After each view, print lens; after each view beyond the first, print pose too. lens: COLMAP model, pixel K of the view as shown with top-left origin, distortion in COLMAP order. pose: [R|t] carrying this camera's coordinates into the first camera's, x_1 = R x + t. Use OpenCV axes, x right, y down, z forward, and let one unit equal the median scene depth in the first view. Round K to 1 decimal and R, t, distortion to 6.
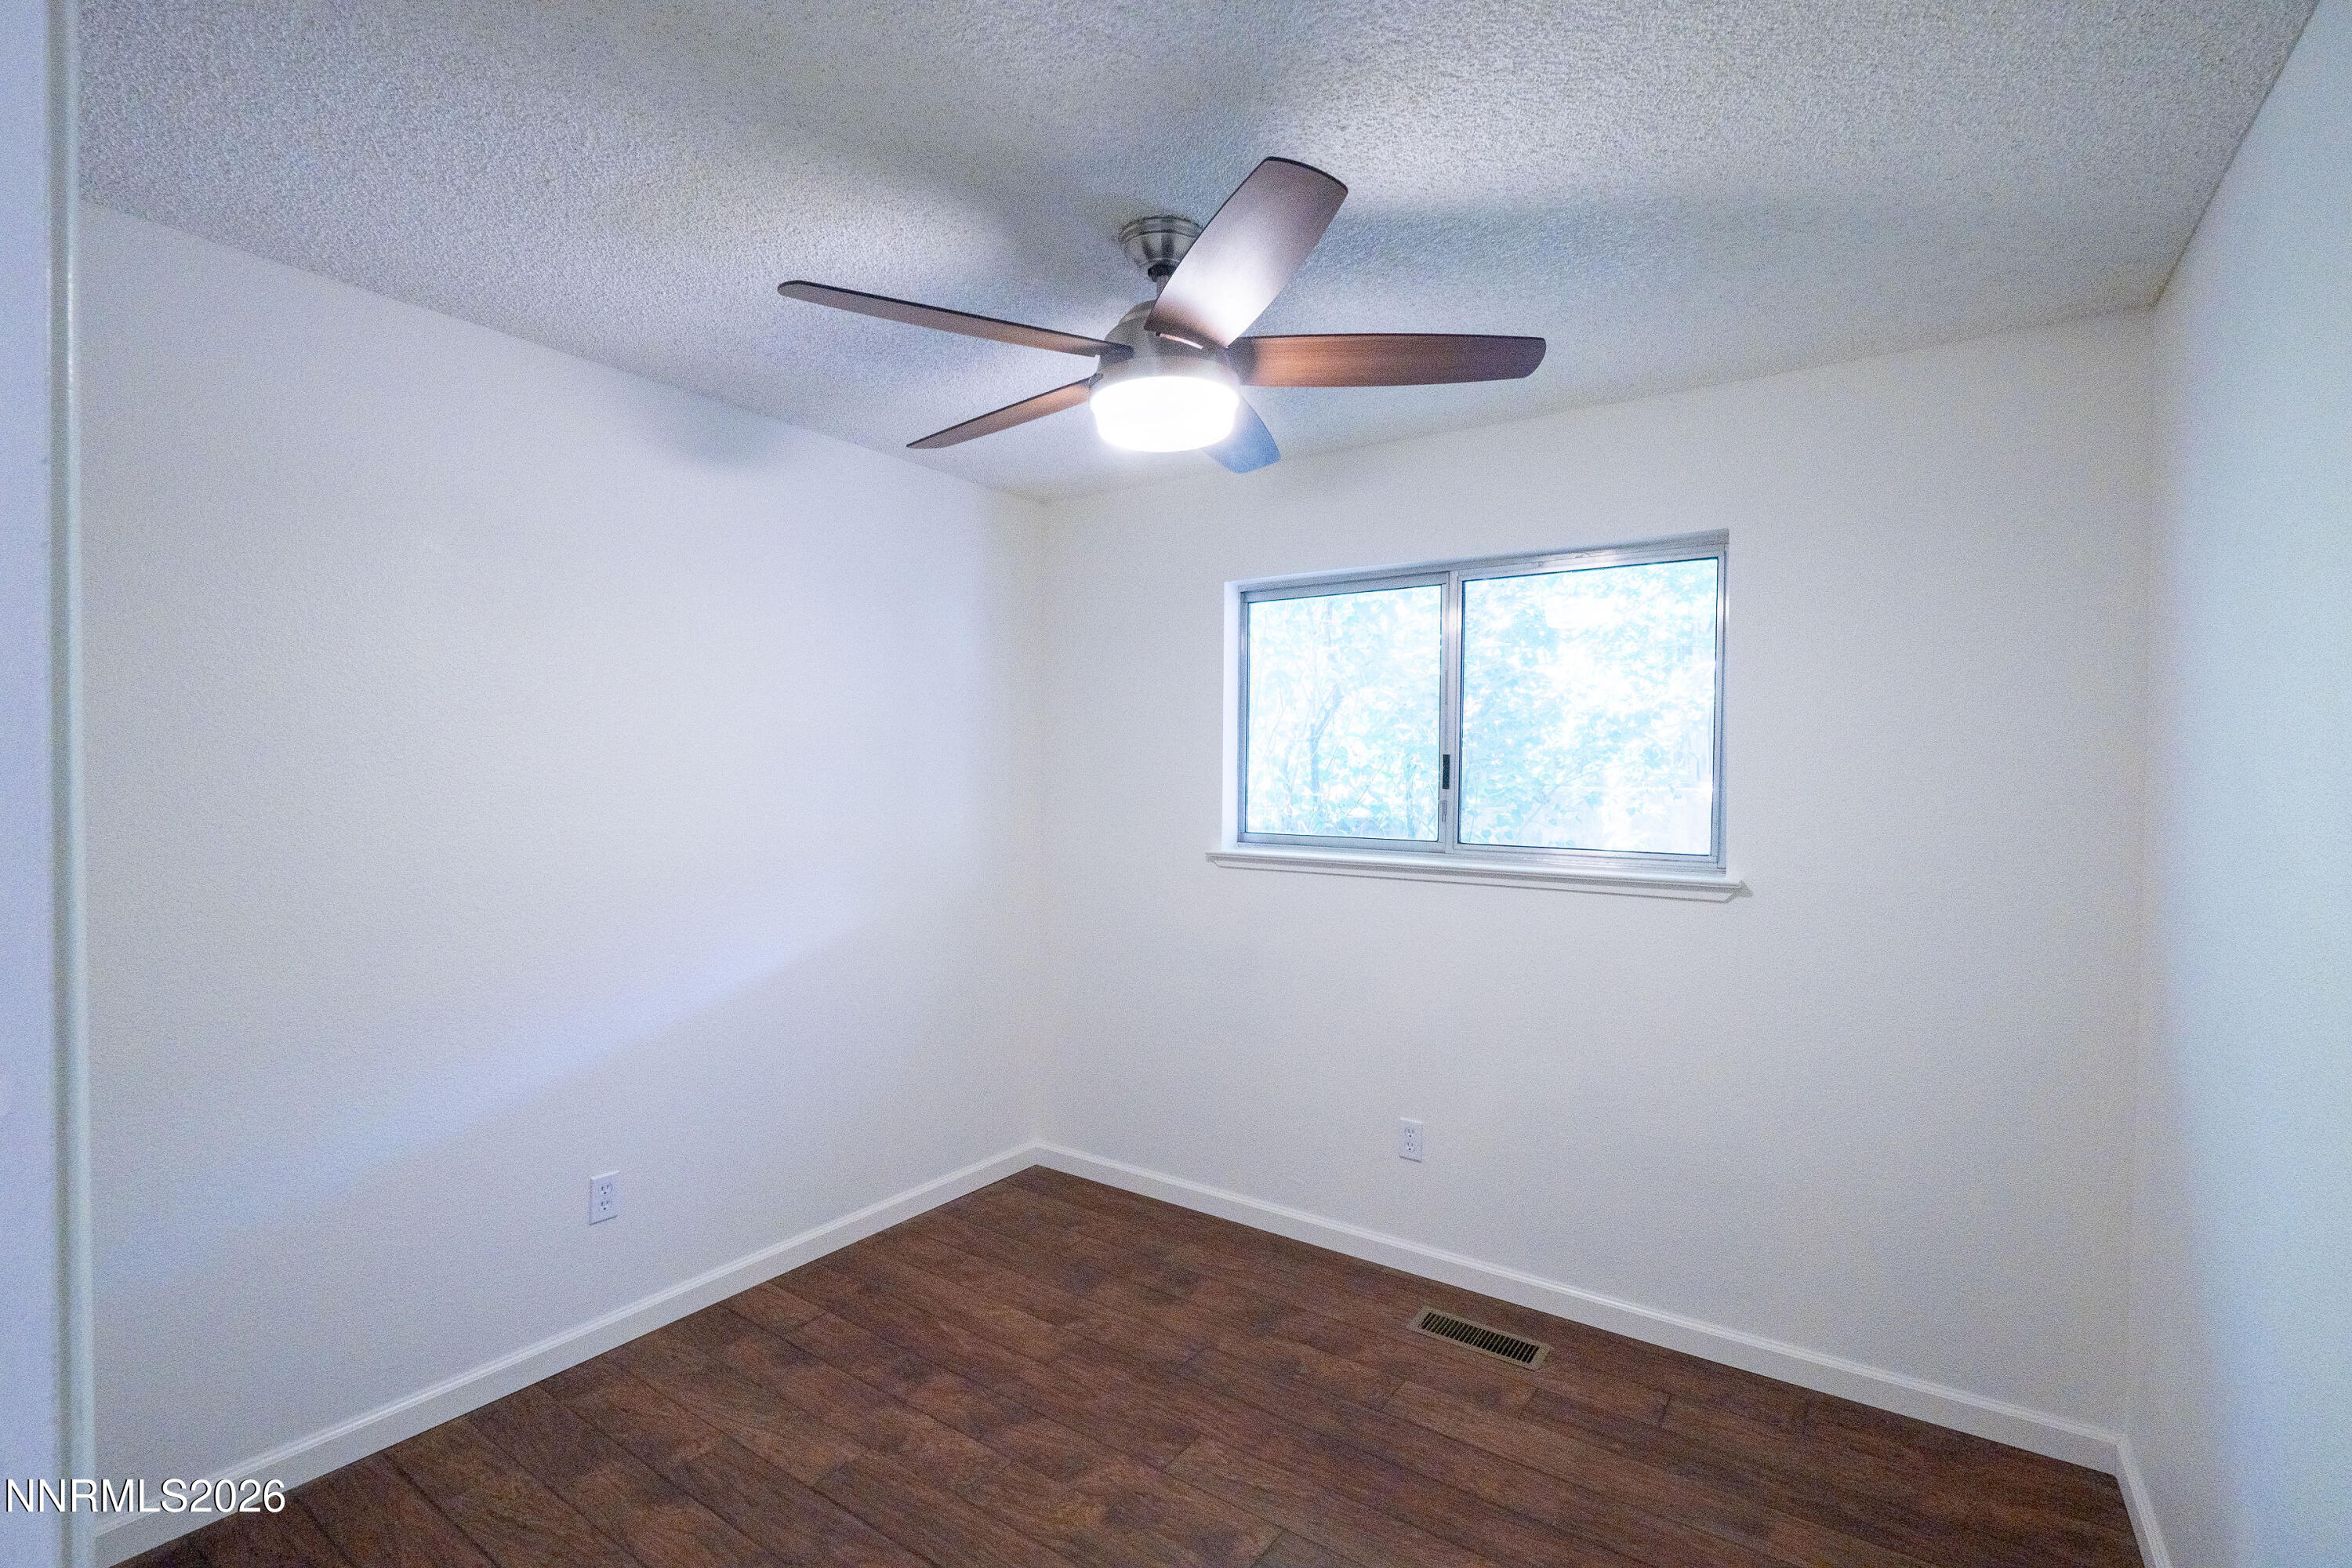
lens RADIAL K [[1064.8, 0, 1176.0], [0, 1064.8, 784.0], [0, 0, 1]] dist [0.002680, 0.000786]
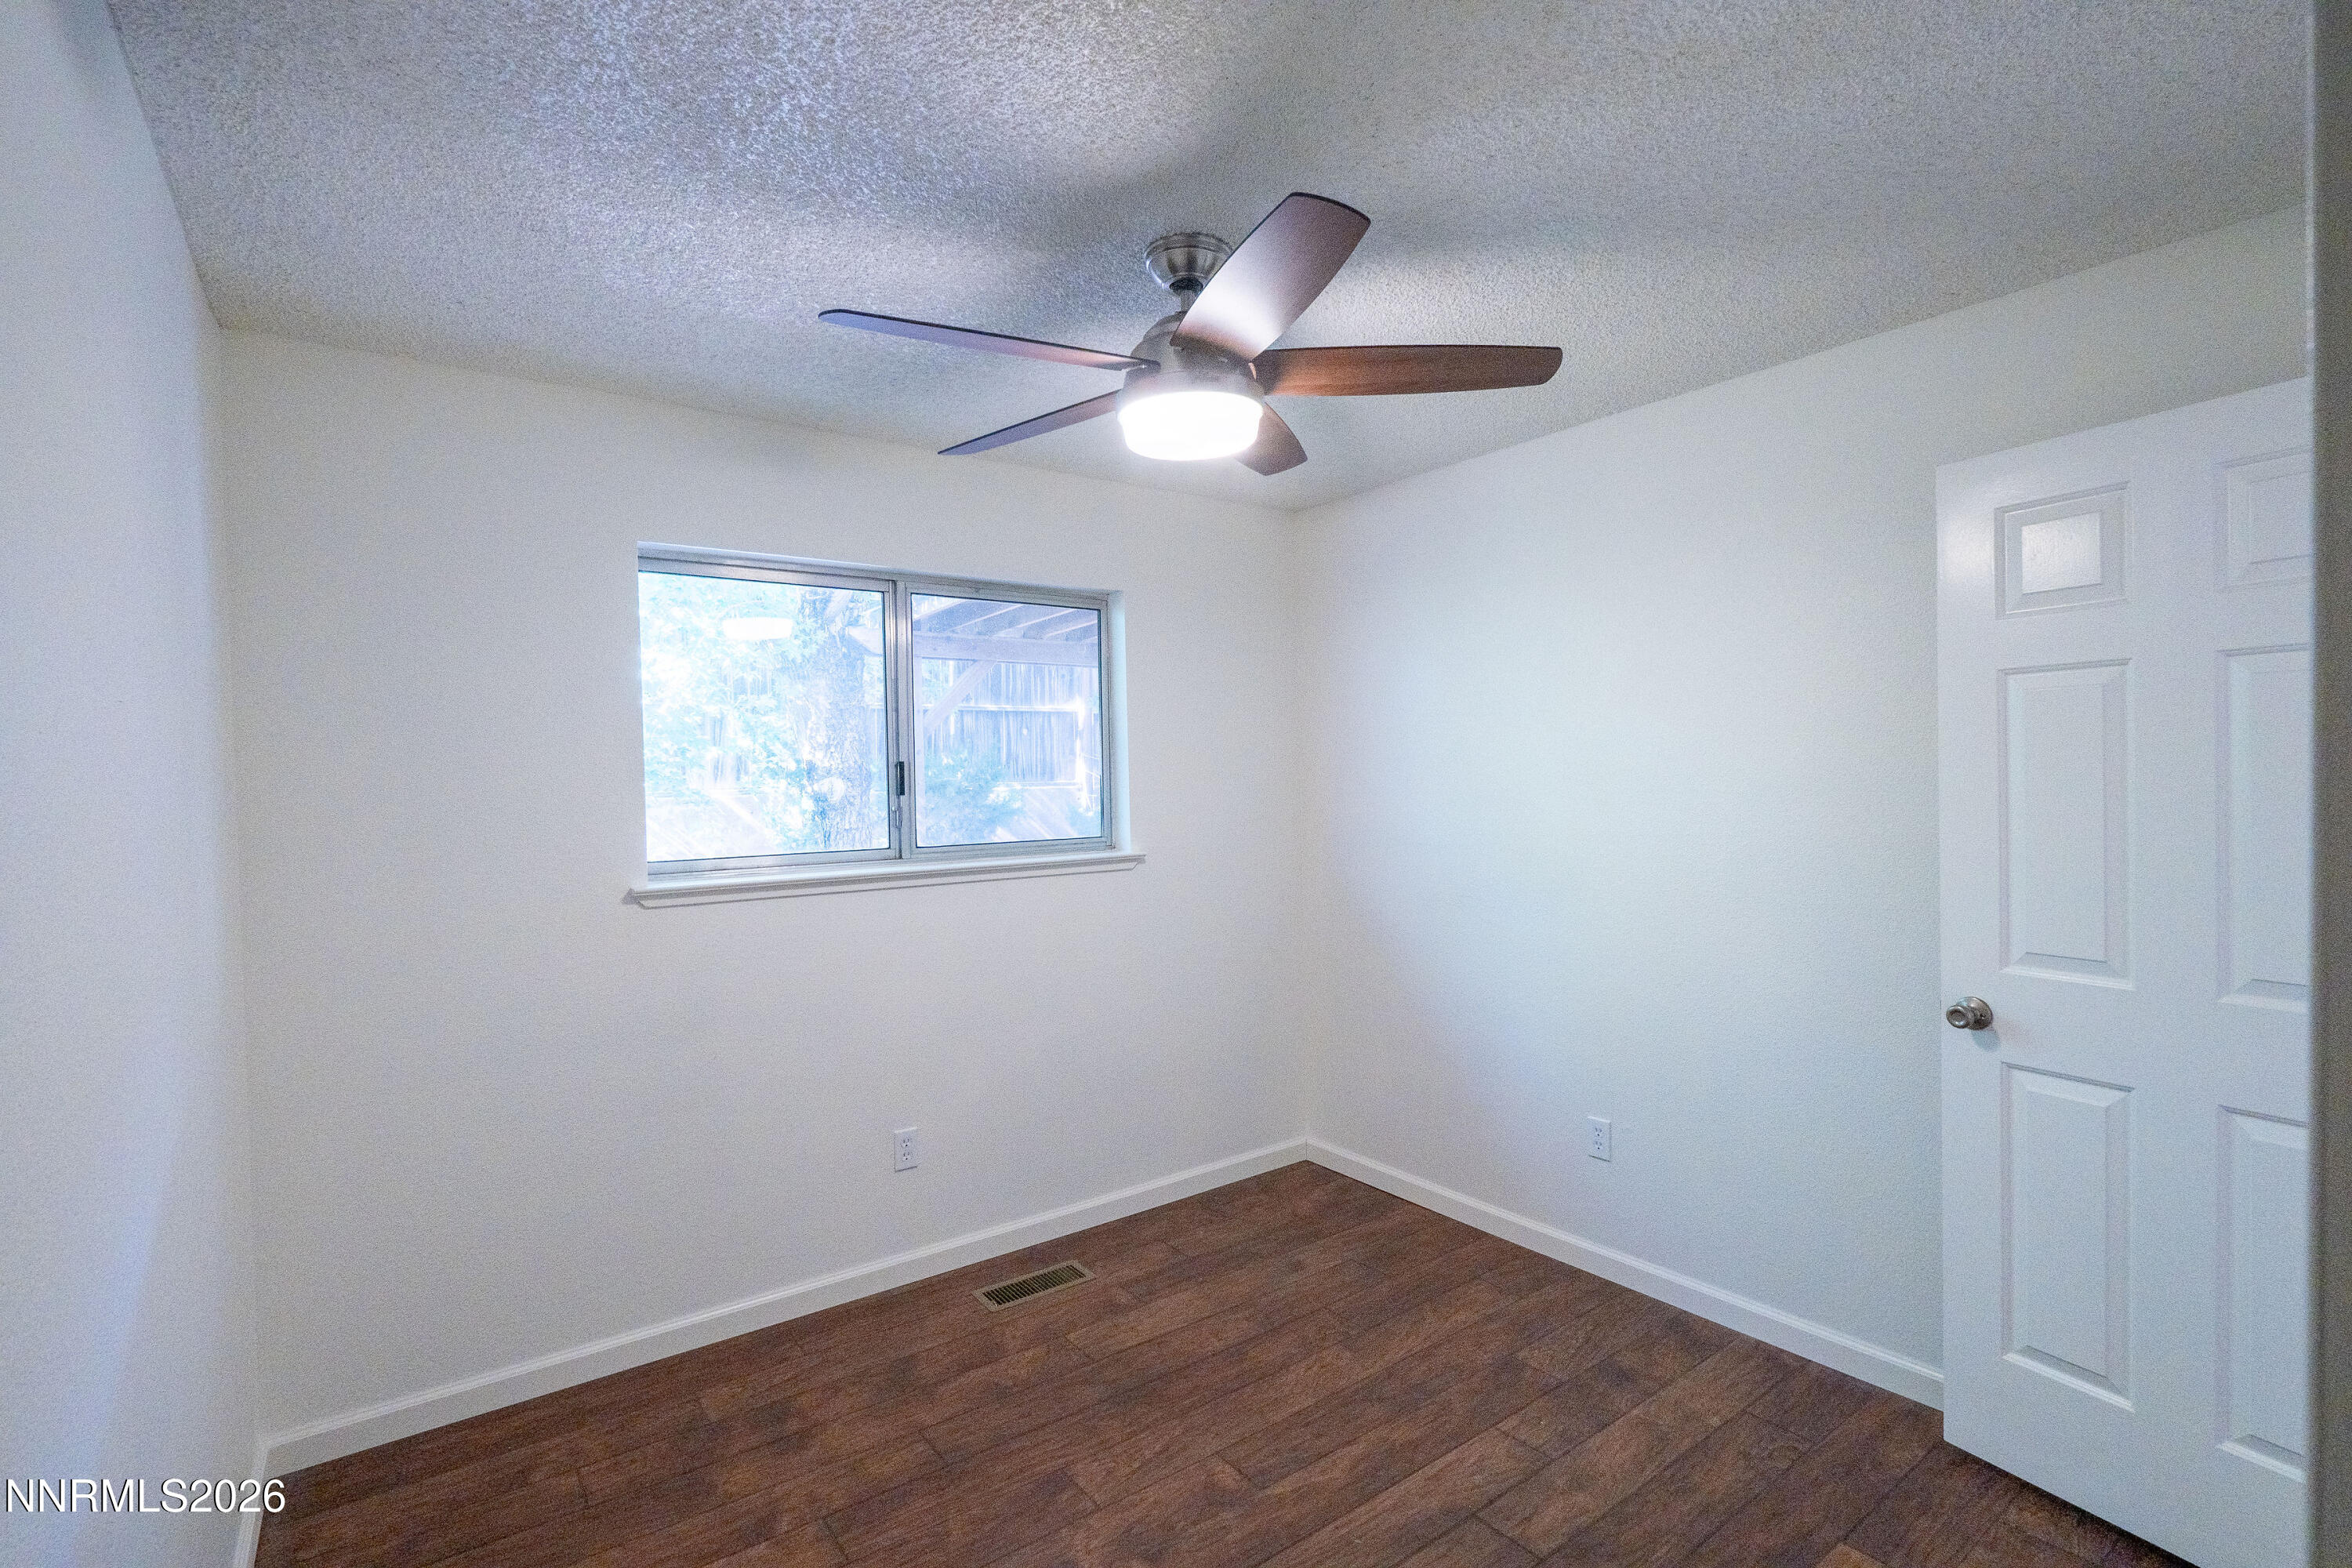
lens RADIAL K [[1044.5, 0, 1175.7], [0, 1044.5, 771.1], [0, 0, 1]] dist [0.000621, 0.000067]
pose [[0.352569, -0.016307, 0.935644, -0.701402], [0.037674, 0.999285, 0.003220, -0.014638], [-0.935027, 0.034114, 0.352932, 0.478317]]
